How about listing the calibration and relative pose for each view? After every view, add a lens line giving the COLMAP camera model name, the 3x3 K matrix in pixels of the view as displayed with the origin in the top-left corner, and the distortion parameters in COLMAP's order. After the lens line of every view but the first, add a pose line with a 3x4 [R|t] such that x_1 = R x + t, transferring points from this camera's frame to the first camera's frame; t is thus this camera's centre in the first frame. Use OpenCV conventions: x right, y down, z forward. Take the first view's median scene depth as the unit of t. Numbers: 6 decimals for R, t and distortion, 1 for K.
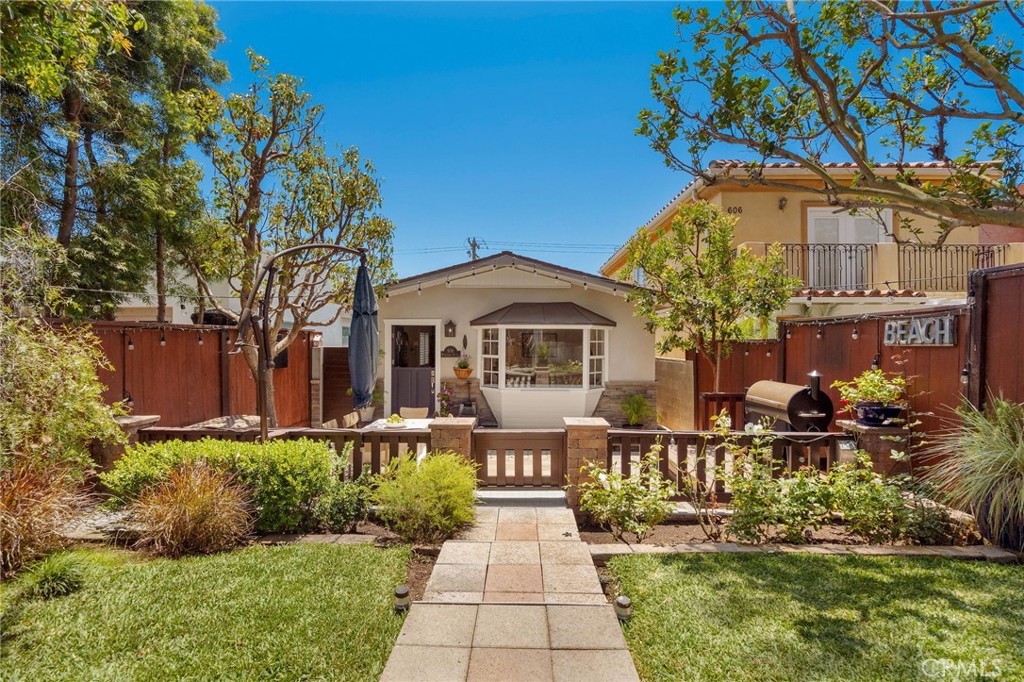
lens RADIAL K [[472.8, 0, 510.6], [0, 472.8, 340.1], [0, 0, 1]] dist [-0.004992, -0.000420]
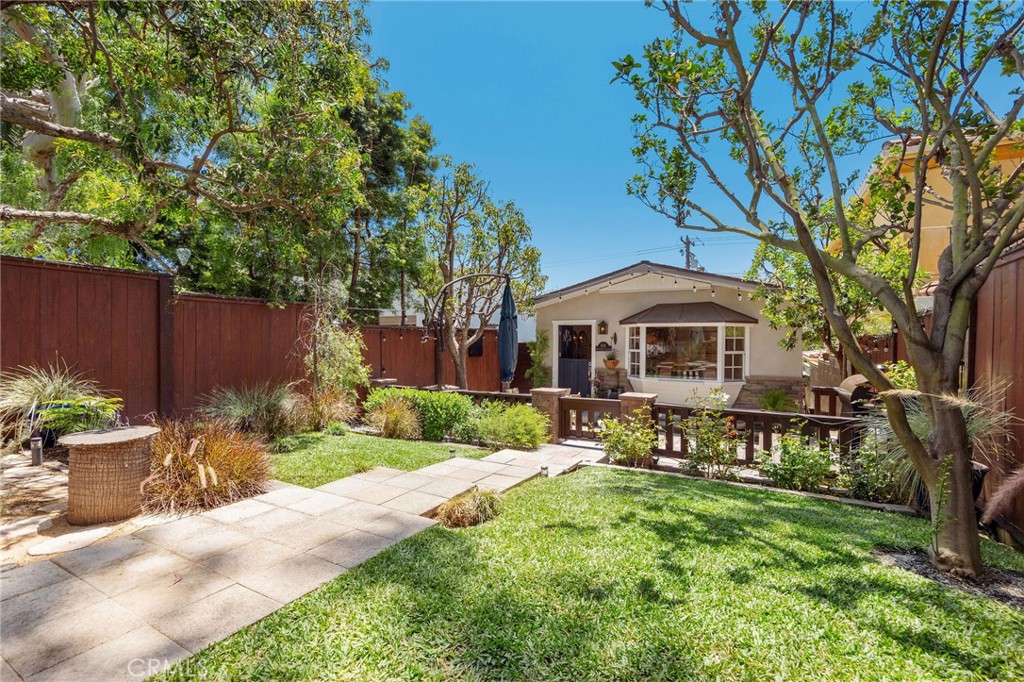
lens RADIAL K [[473.1, 0, 511.0], [0, 473.1, 340.0], [0, 0, 1]] dist [0.001381, 0.000038]
pose [[0.882844, 0.001430, -0.469664, 0.244101], [-0.000891, 0.999999, 0.001371, 0.007107], [0.469665, -0.000792, 0.882844, -0.186038]]
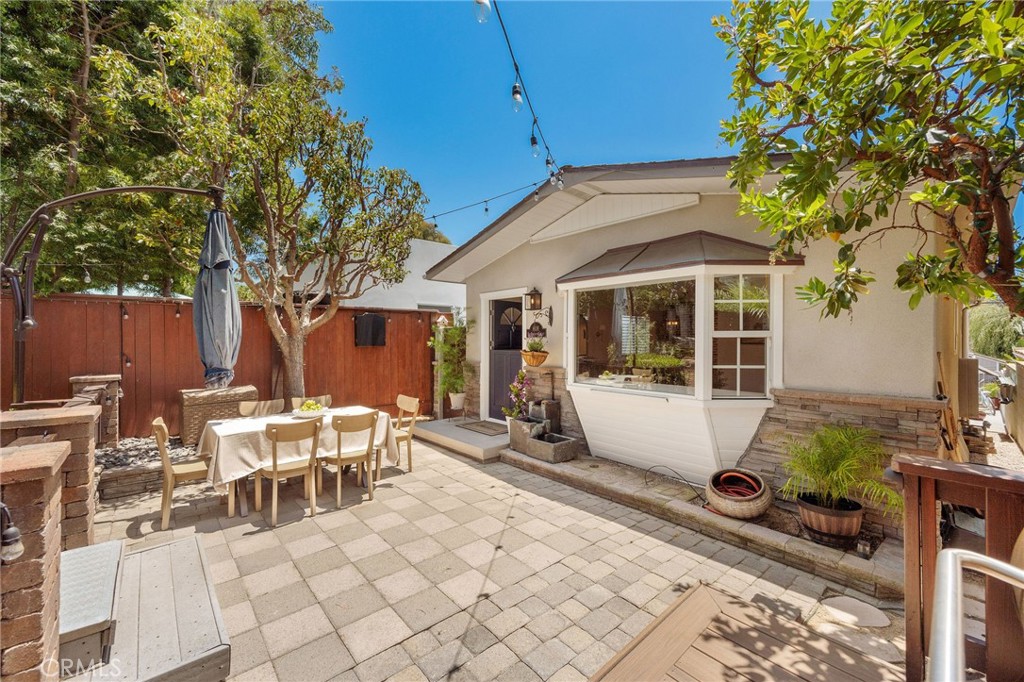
lens RADIAL K [[410.5, 0, 507.6], [0, 410.5, 339.6], [0, 0, 1]] dist [0.003713, 0.000111]
pose [[0.665842, -0.001820, -0.746091, 0.341282], [0.003498, 0.999994, 0.000682, 0.041380], [0.746085, -0.003064, 0.665844, 0.562954]]
